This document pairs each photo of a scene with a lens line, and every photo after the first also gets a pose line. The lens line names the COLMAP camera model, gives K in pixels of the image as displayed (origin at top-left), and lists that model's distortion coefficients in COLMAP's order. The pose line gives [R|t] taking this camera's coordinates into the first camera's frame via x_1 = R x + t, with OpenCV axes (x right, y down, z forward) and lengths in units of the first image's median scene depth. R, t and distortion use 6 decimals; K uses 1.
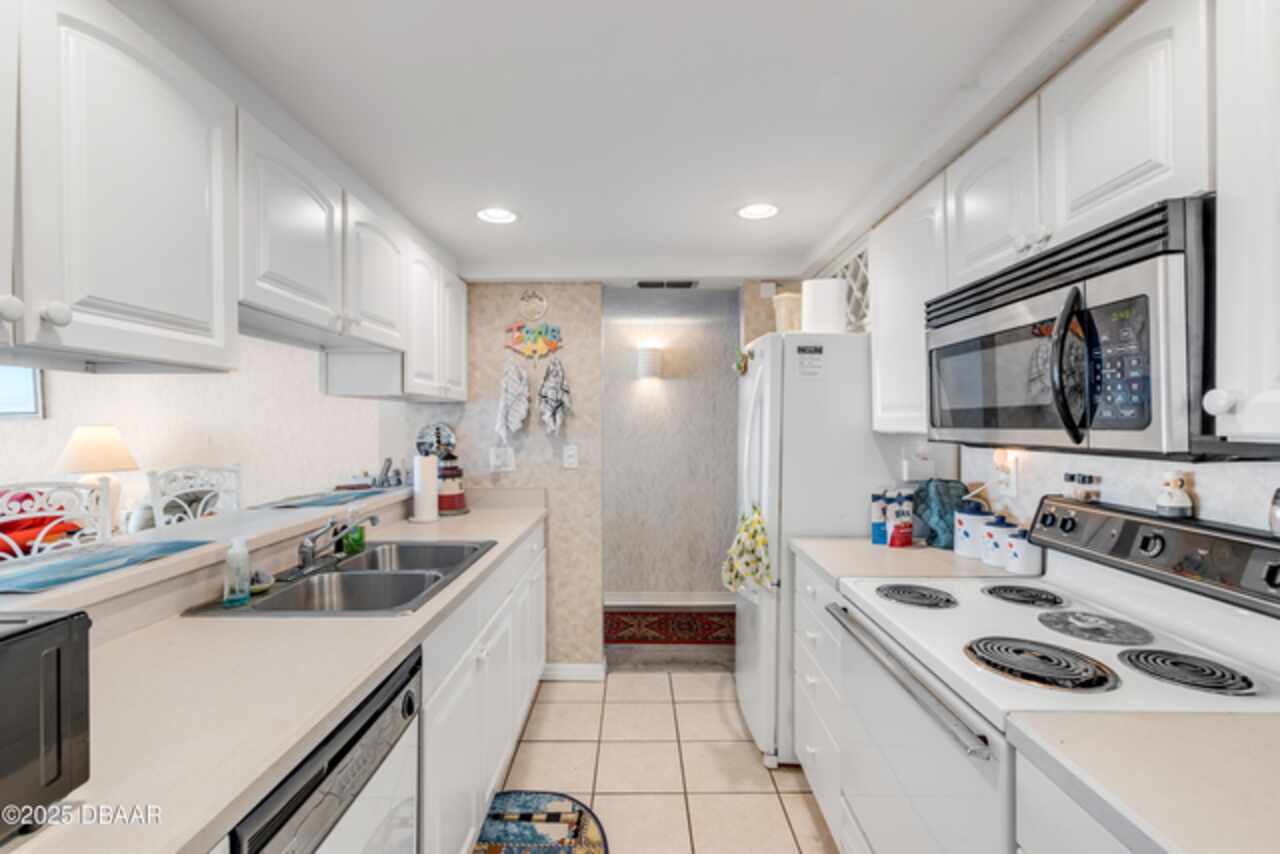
lens RADIAL K [[564.8, 0, 636.7], [0, 564.8, 418.3], [0, 0, 1]] dist [0.002259, 0.000169]
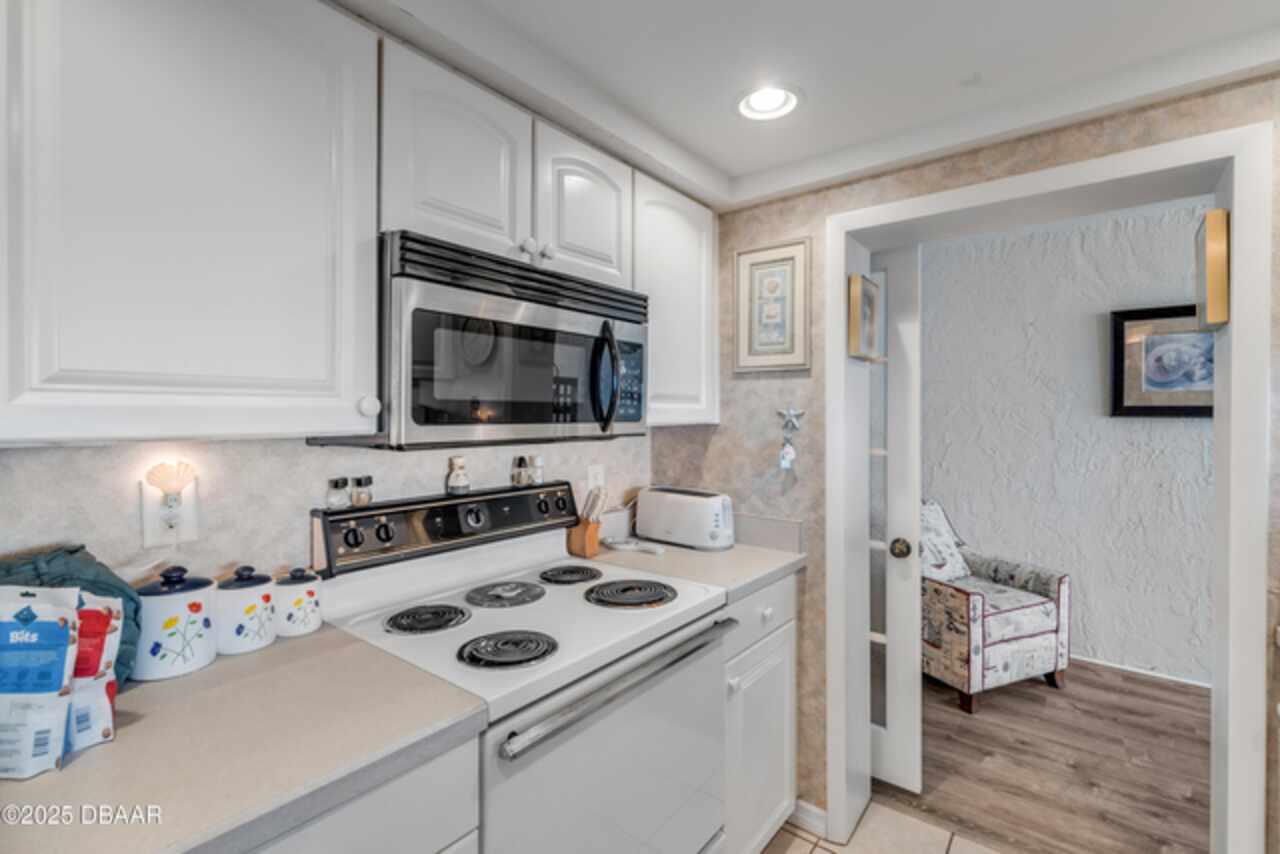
lens RADIAL K [[564.8, 0, 636.7], [0, 564.8, 418.3], [0, 0, 1]] dist [0.002259, 0.000169]
pose [[-0.791435, 0.006253, 0.611221, -0.129345], [0.000612, 0.999955, -0.009438, 0.022557], [-0.611253, -0.007096, -0.791404, 1.979754]]
